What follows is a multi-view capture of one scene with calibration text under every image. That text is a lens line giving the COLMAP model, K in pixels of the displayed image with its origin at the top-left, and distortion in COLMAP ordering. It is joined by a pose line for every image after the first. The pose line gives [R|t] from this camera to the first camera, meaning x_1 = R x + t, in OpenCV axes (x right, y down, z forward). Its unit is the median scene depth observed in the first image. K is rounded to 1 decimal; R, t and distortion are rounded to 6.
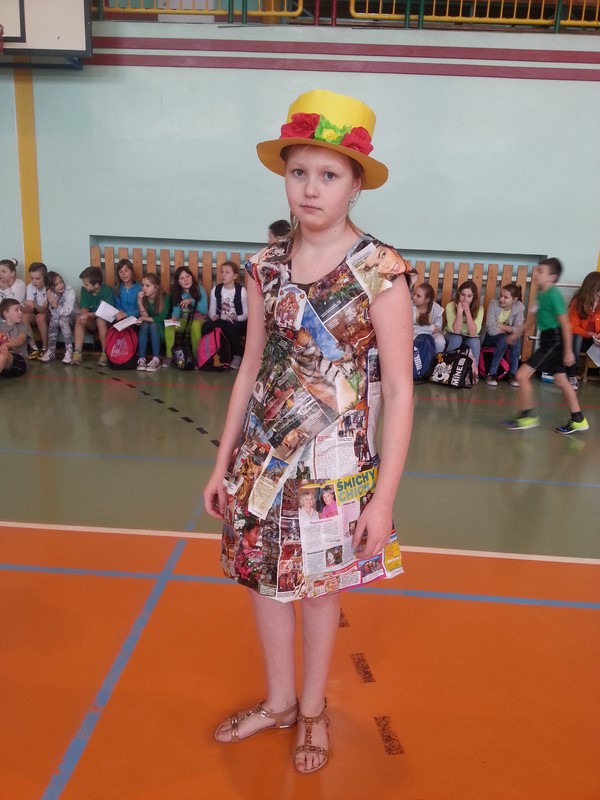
lens RADIAL K [[660.1, 0, 300.0], [0, 660.1, 400.0], [0, 0, 1]] dist [-0.002776, -0.039238]
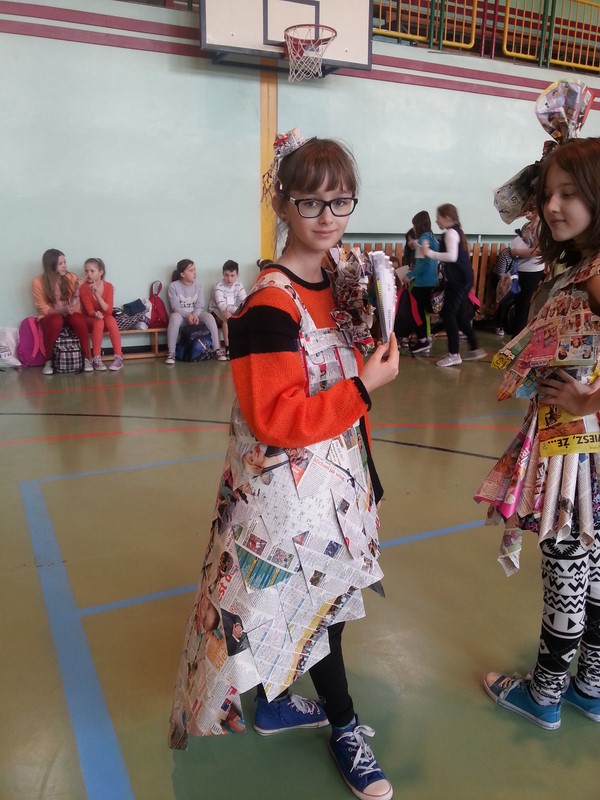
lens RADIAL K [[664.5, 0, 300.0], [0, 664.5, 400.0], [0, 0, 1]] dist [0.028963, -0.112377]
pose [[0.876341, -0.145625, 0.459152, -0.932598], [0.130742, 0.989333, 0.064244, -0.055194], [-0.463610, 0.003731, 0.886032, 0.053202]]
